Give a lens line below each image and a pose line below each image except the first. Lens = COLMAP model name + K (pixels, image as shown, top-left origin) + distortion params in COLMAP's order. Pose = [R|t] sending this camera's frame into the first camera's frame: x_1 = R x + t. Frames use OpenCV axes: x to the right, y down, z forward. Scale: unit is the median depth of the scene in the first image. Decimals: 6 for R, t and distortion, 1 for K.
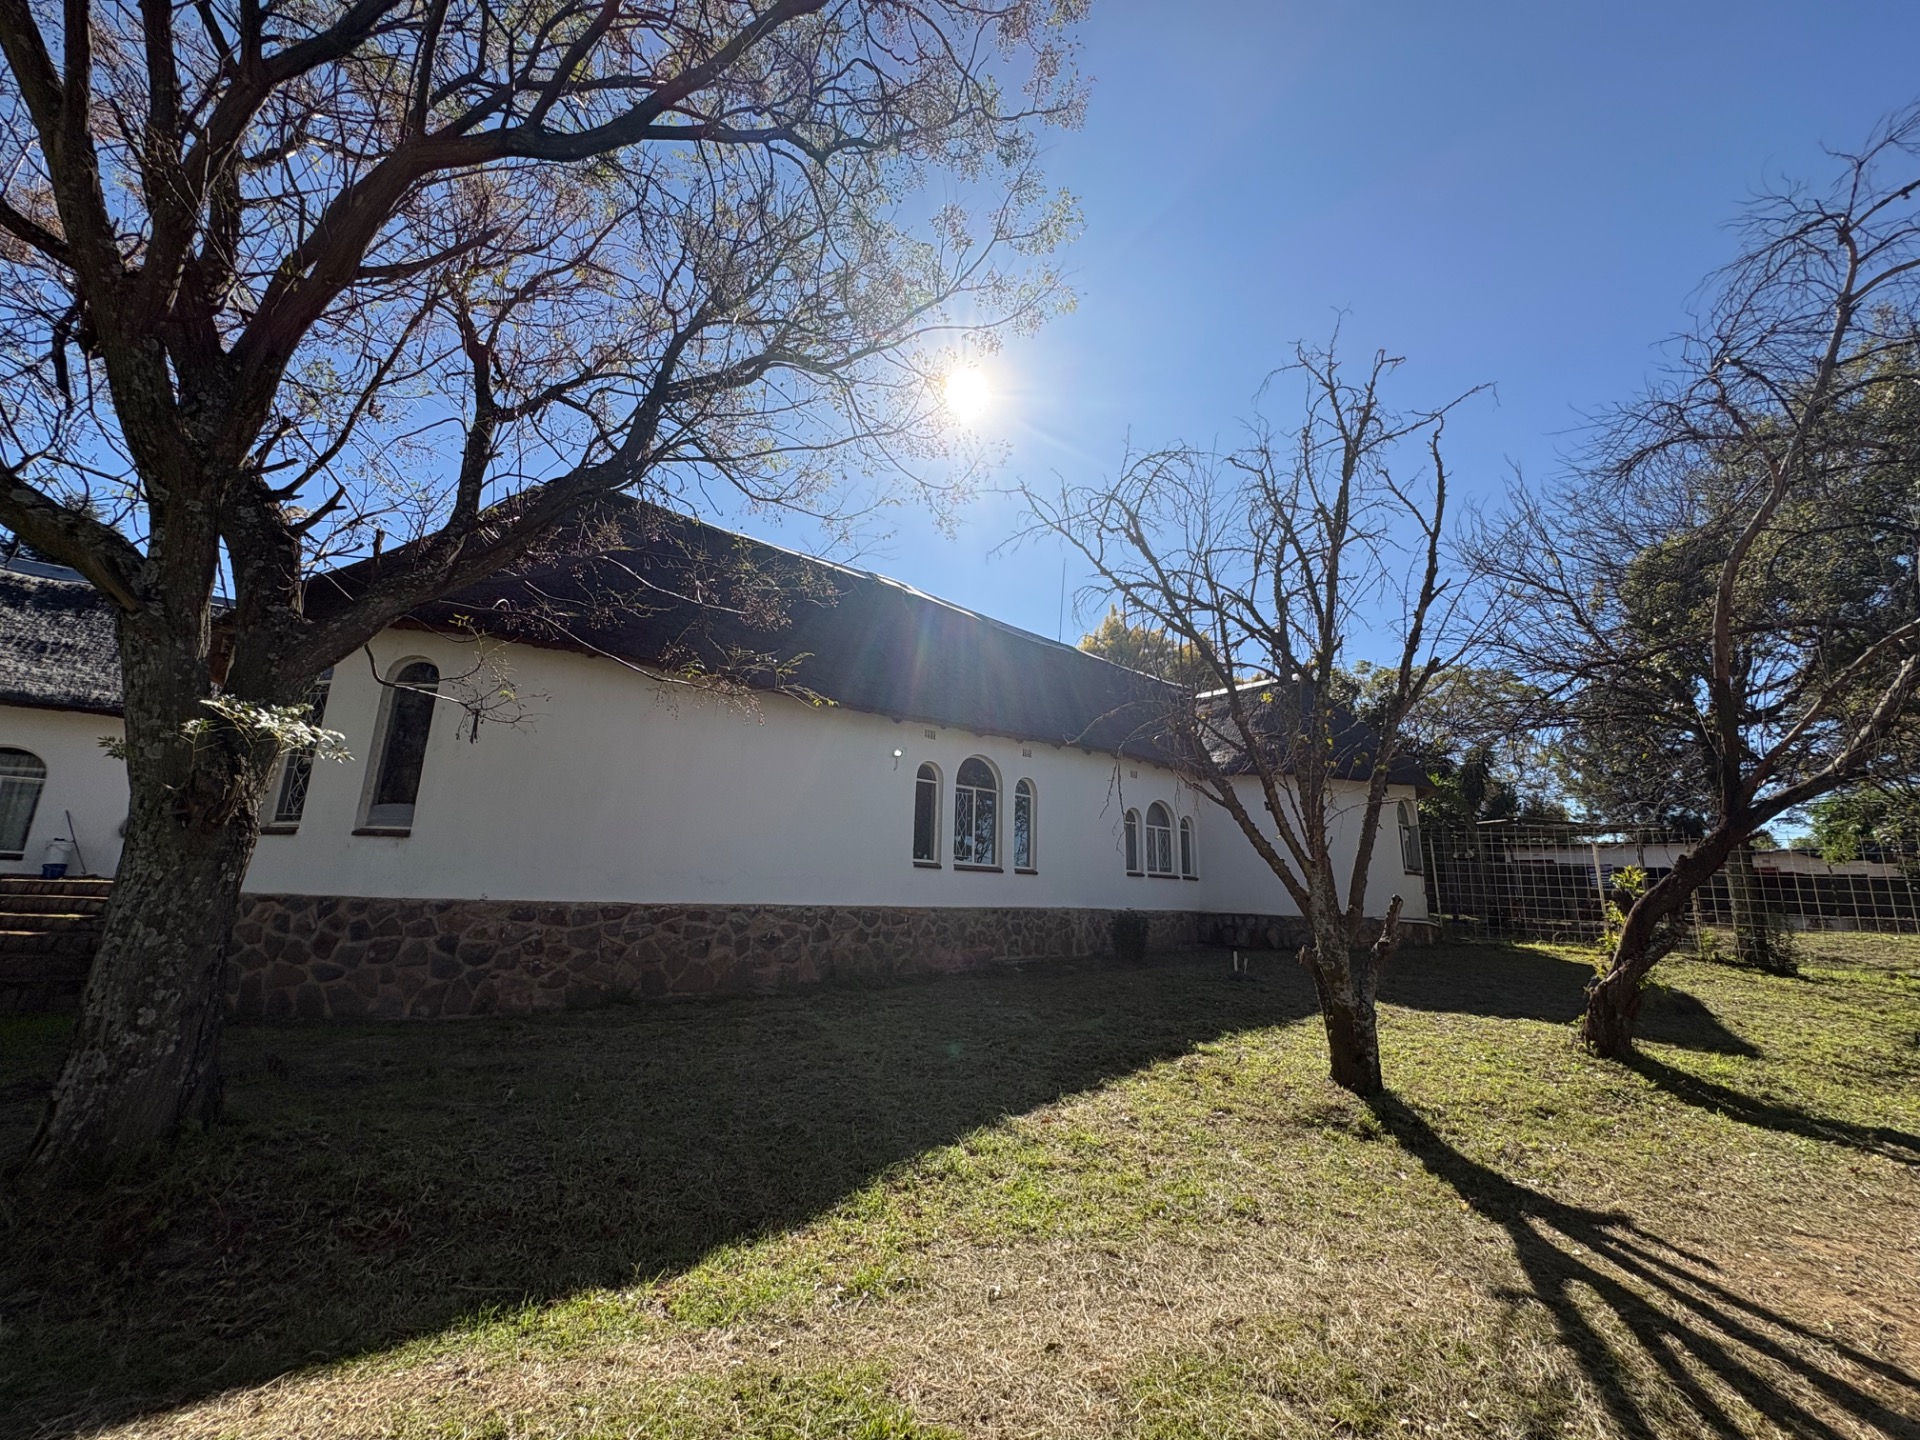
lens RADIAL K [[762.7, 0, 962.4], [0, 762.7, 724.7], [0, 0, 1]] dist [-0.000303, 0.000117]
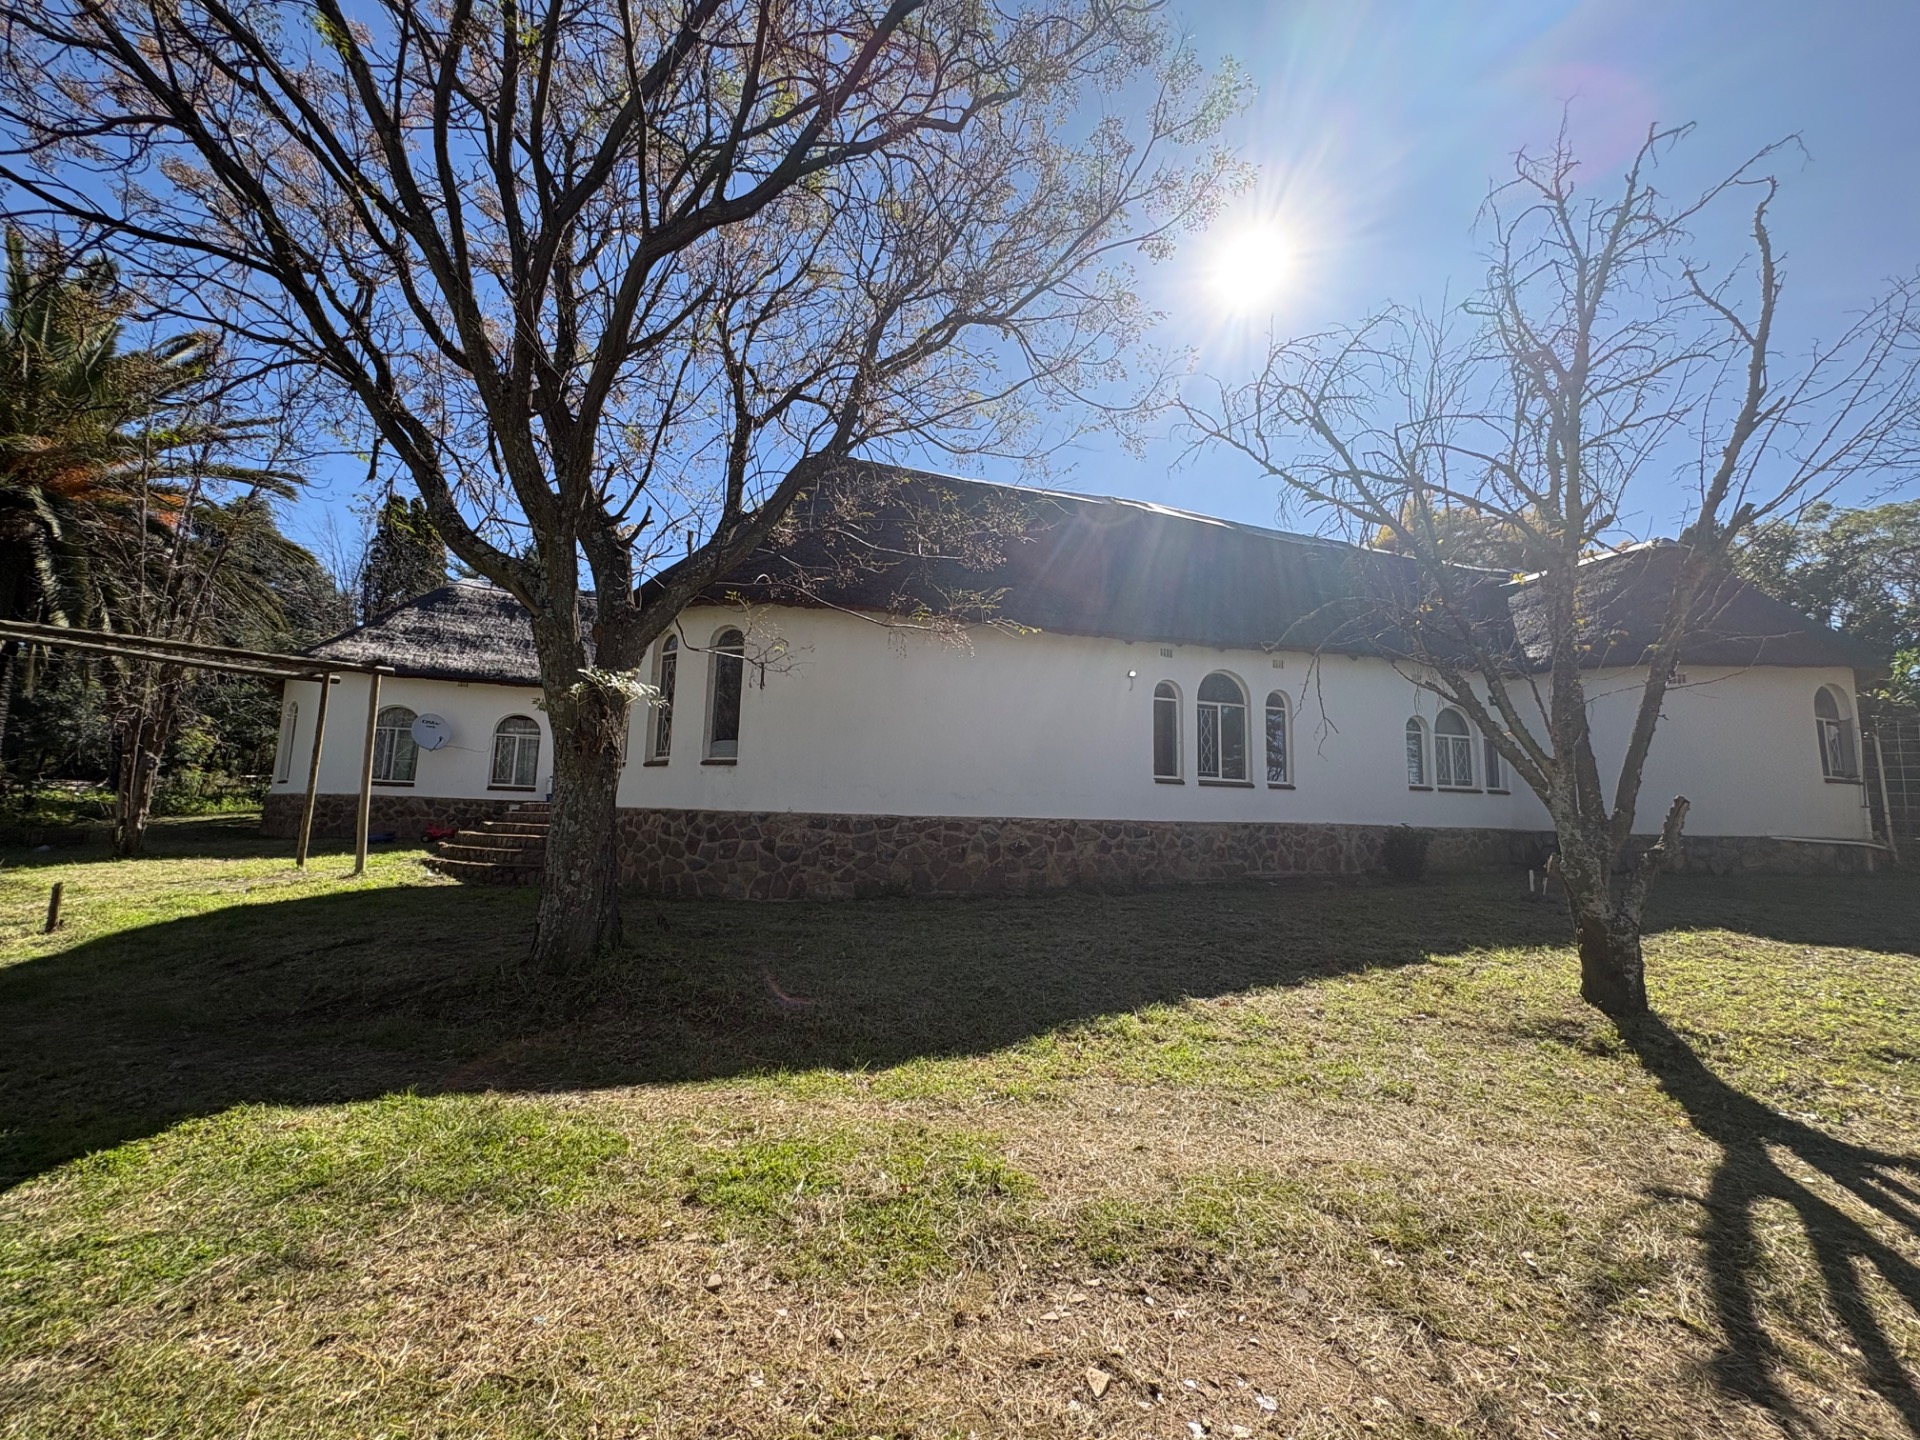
lens RADIAL K [[762.5, 0, 962.3], [0, 762.5, 723.7], [0, 0, 1]] dist [0.000345, -0.000280]
pose [[0.926344, -0.049320, -0.373435, 0.158159], [0.083697, 0.993558, 0.076399, 0.012335], [0.367262, -0.102028, 0.924505, -0.073279]]
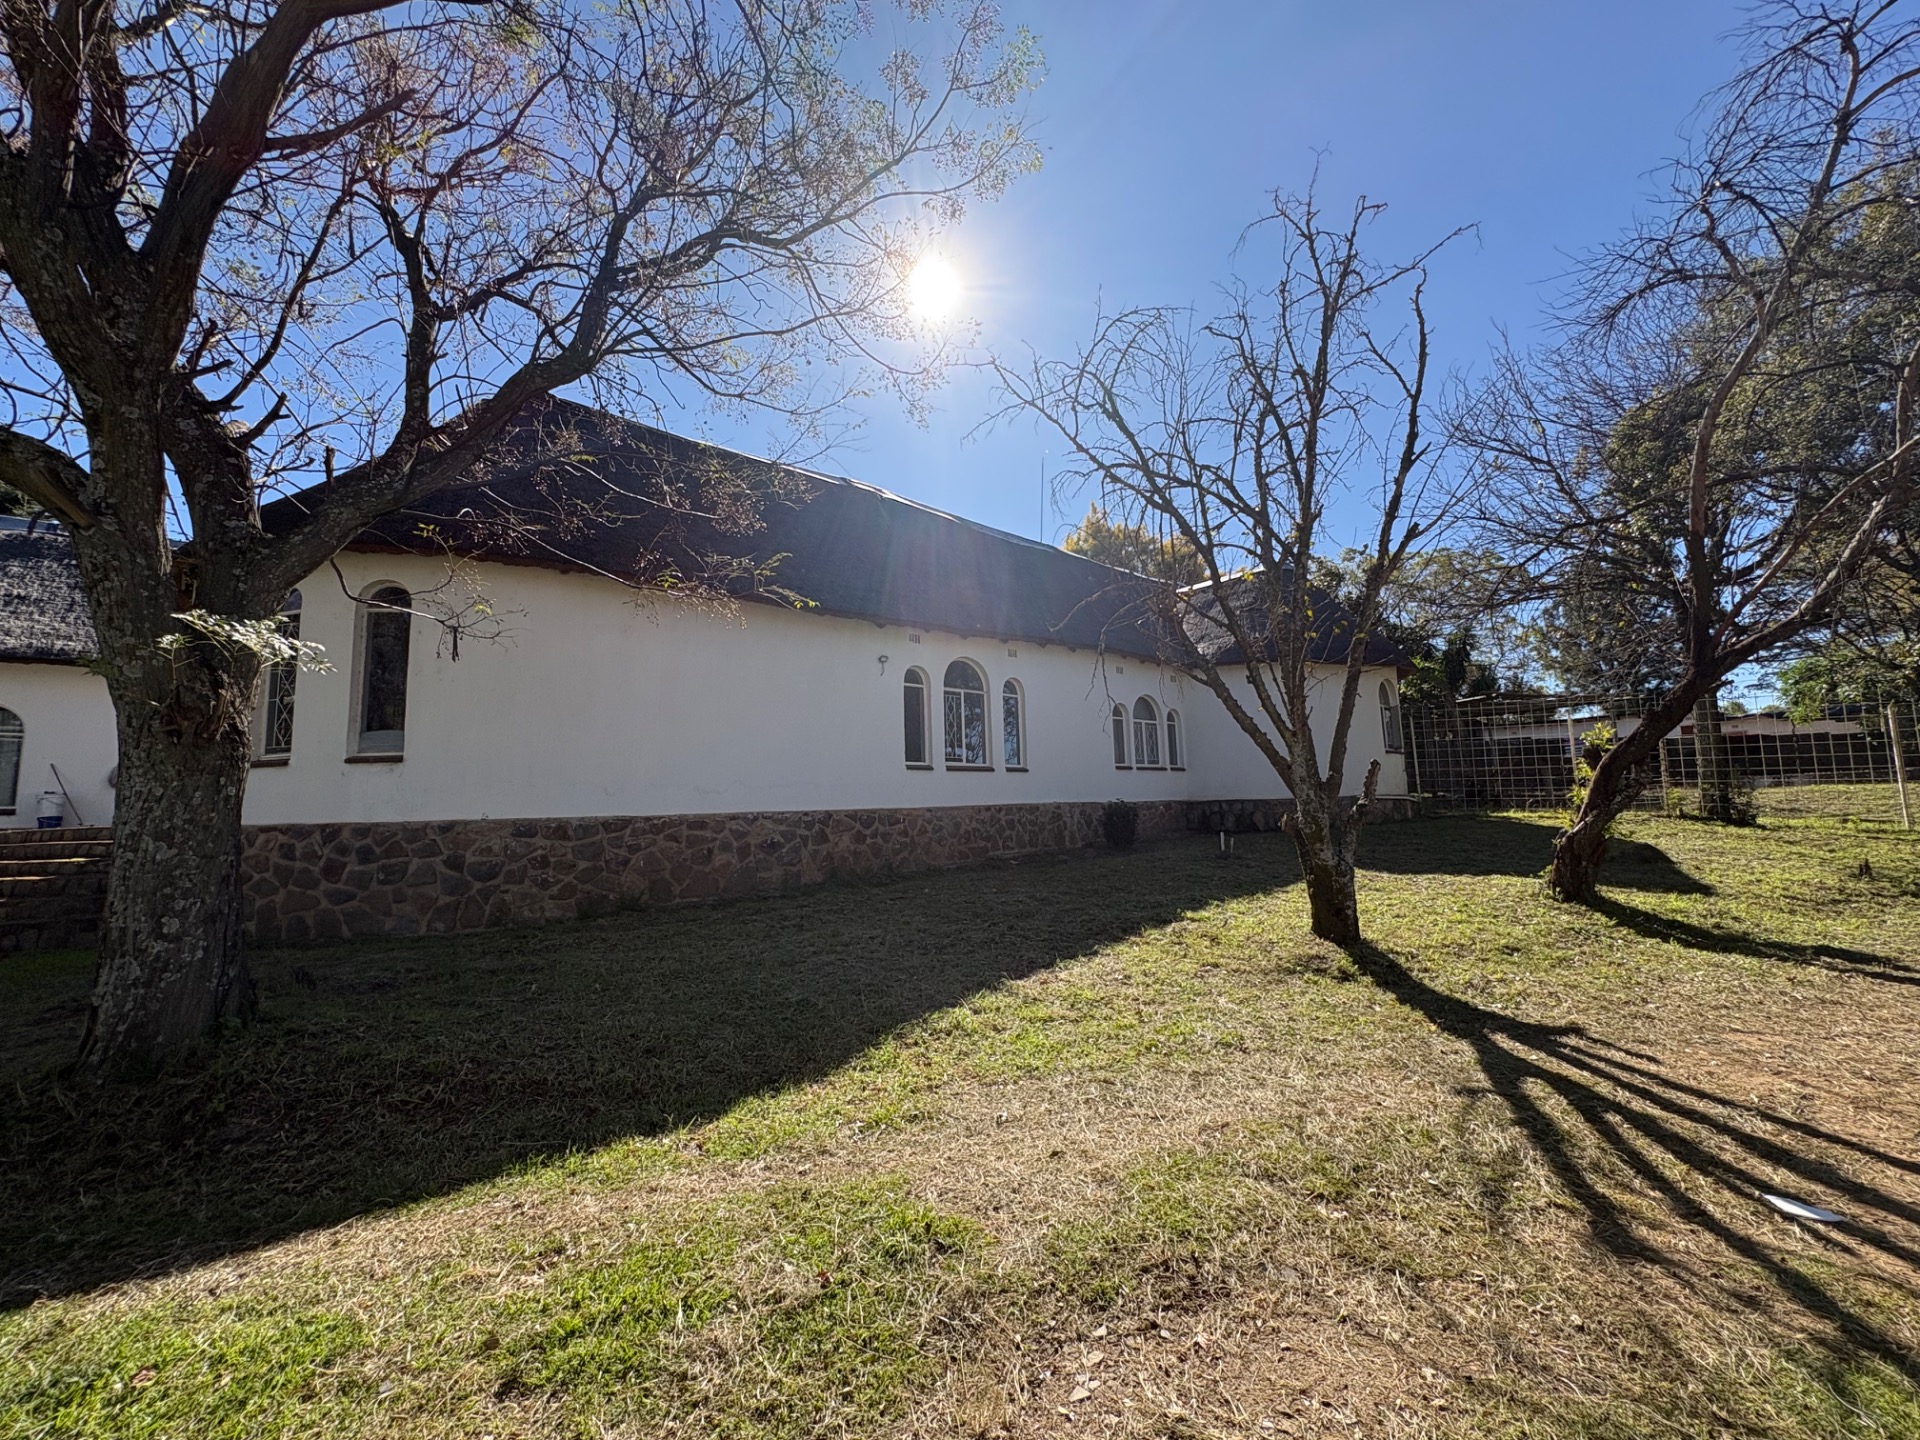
lens RADIAL K [[762.5, 0, 962.3], [0, 762.5, 723.7], [0, 0, 1]] dist [0.000345, -0.000280]
pose [[0.998365, -0.055656, 0.013054, 0.001553], [0.053885, 0.992442, 0.110252, 0.033335], [-0.019092, -0.109368, 0.993818, -0.010159]]
